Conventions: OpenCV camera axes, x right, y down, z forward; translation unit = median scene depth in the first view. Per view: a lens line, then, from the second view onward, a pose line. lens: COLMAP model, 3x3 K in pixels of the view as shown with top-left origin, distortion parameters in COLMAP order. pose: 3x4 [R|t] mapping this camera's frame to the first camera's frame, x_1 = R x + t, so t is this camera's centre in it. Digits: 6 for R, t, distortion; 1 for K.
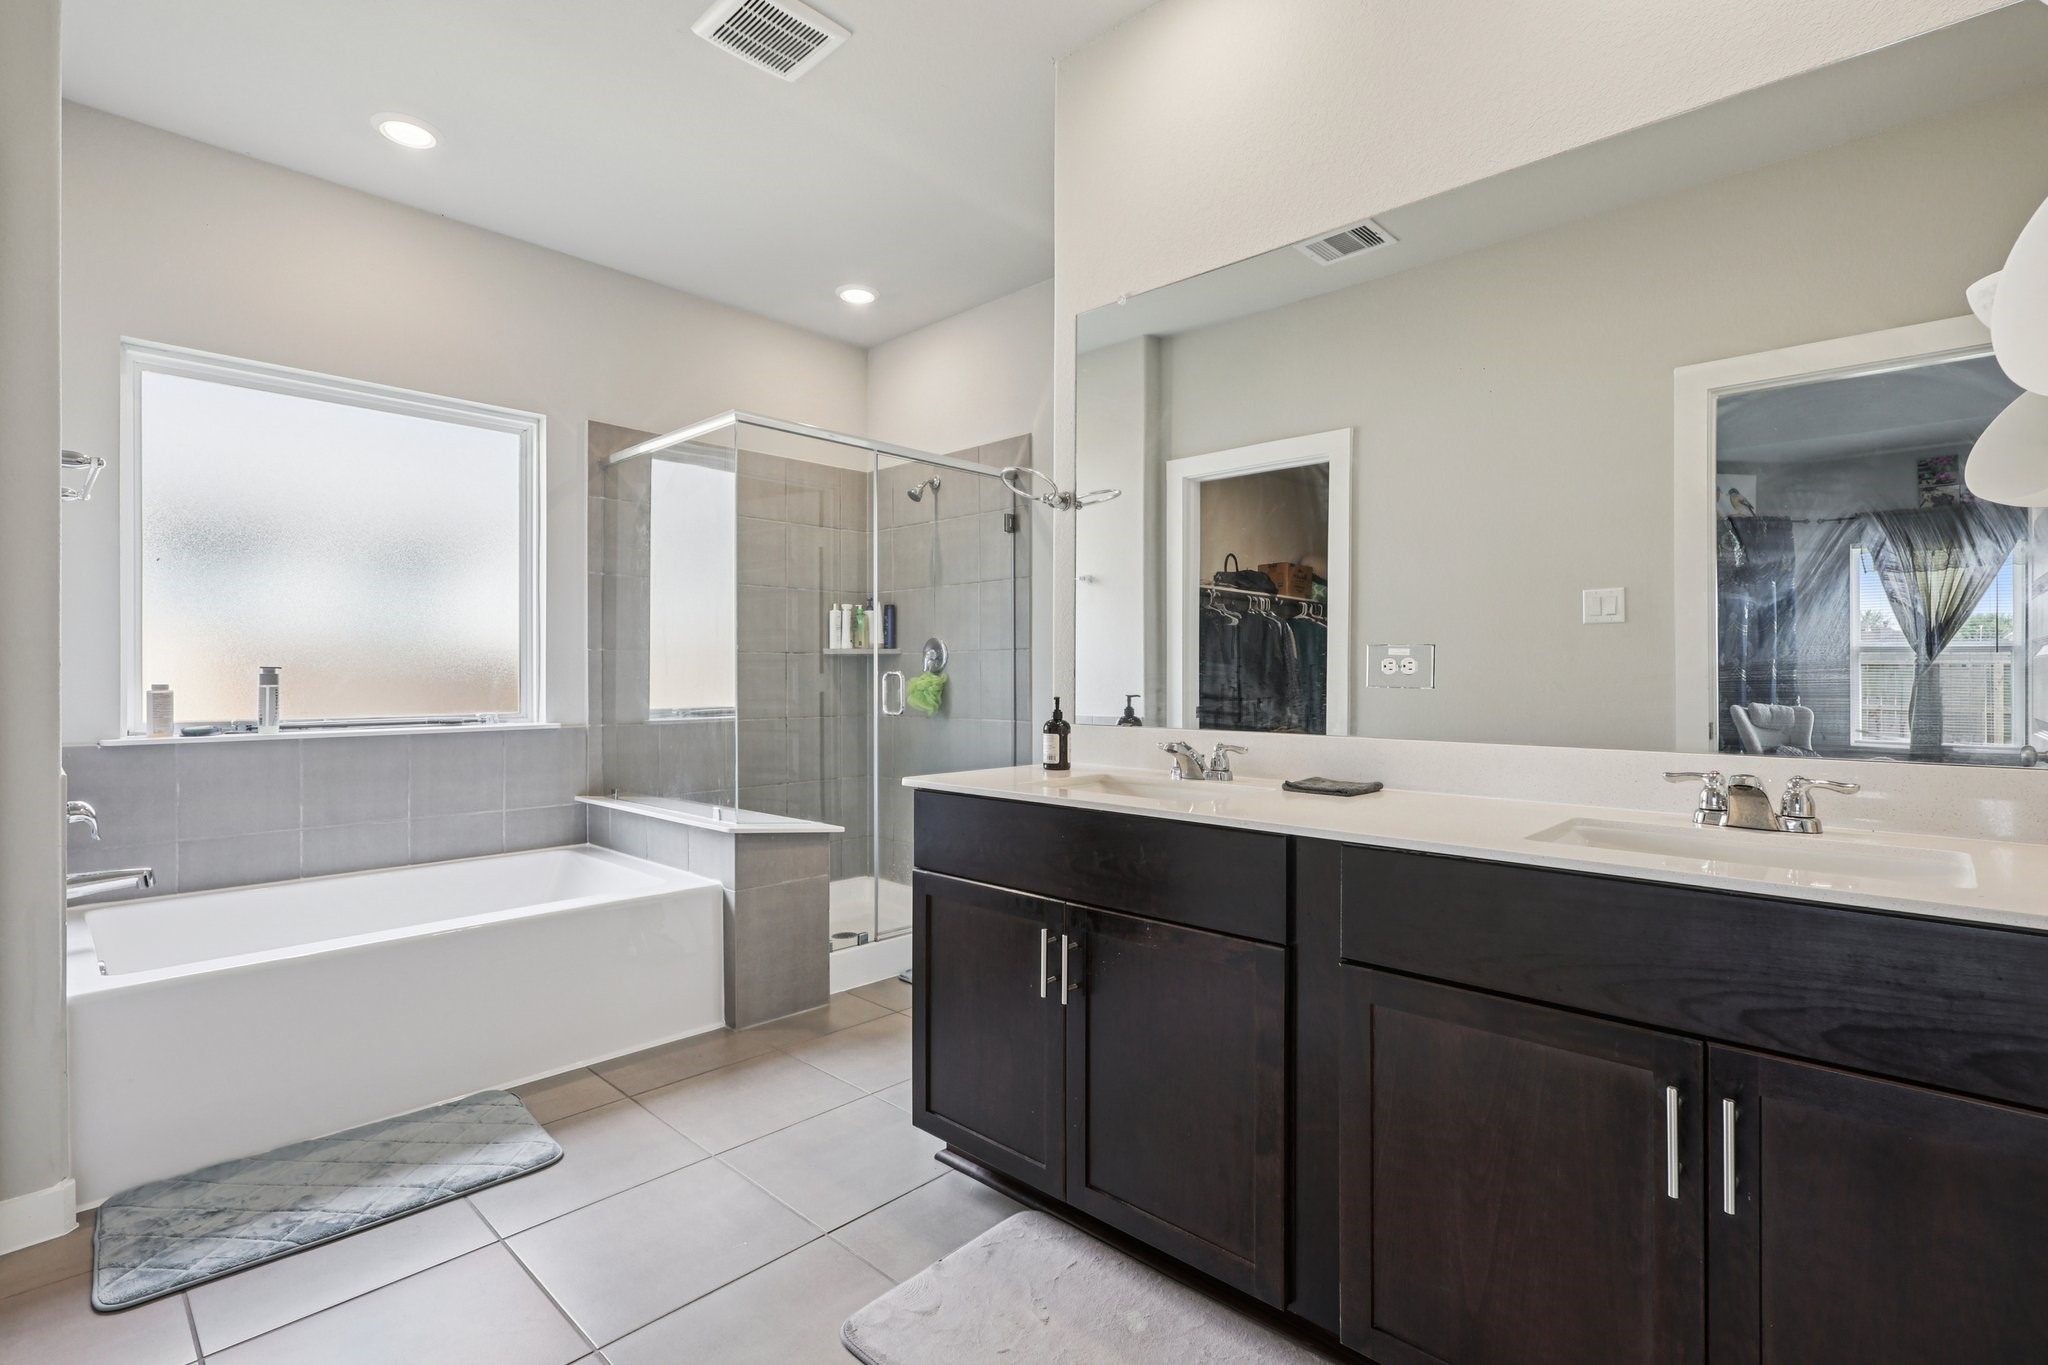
lens RADIAL K [[951.2, 0, 1022.1], [0, 951.2, 679.7], [0, 0, 1]] dist [0.001296, 0.000102]
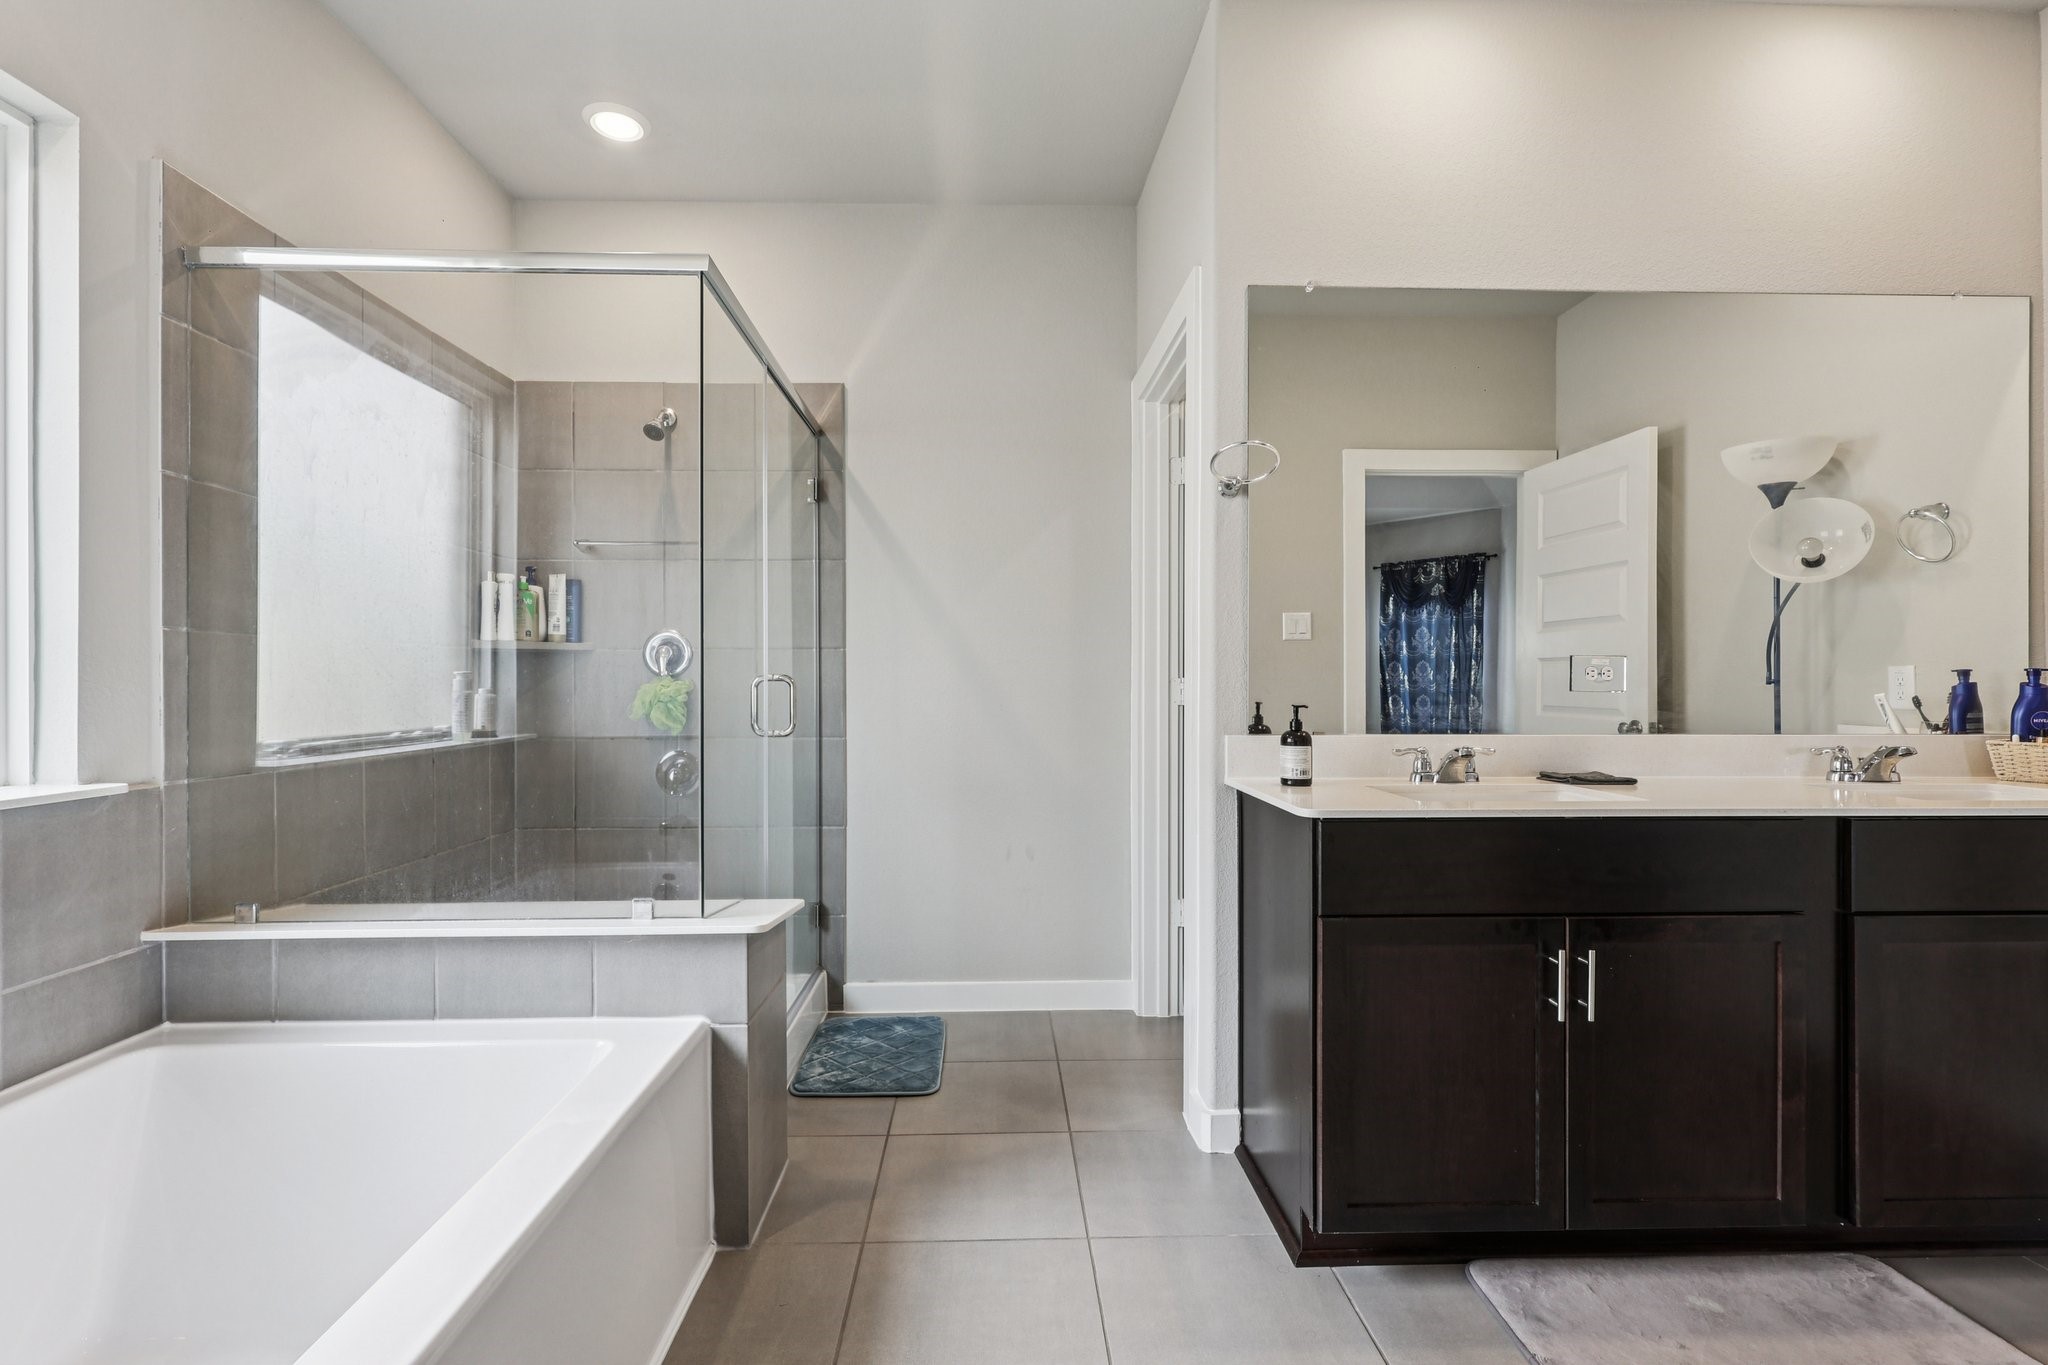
lens RADIAL K [[951.2, 0, 1022.1], [0, 951.2, 679.7], [0, 0, 1]] dist [0.001296, 0.000102]
pose [[0.704631, 0.001579, 0.709572, -0.495190], [0.002320, 0.999987, -0.004528, -0.001655], [-0.709570, 0.004837, 0.704618, 0.343006]]
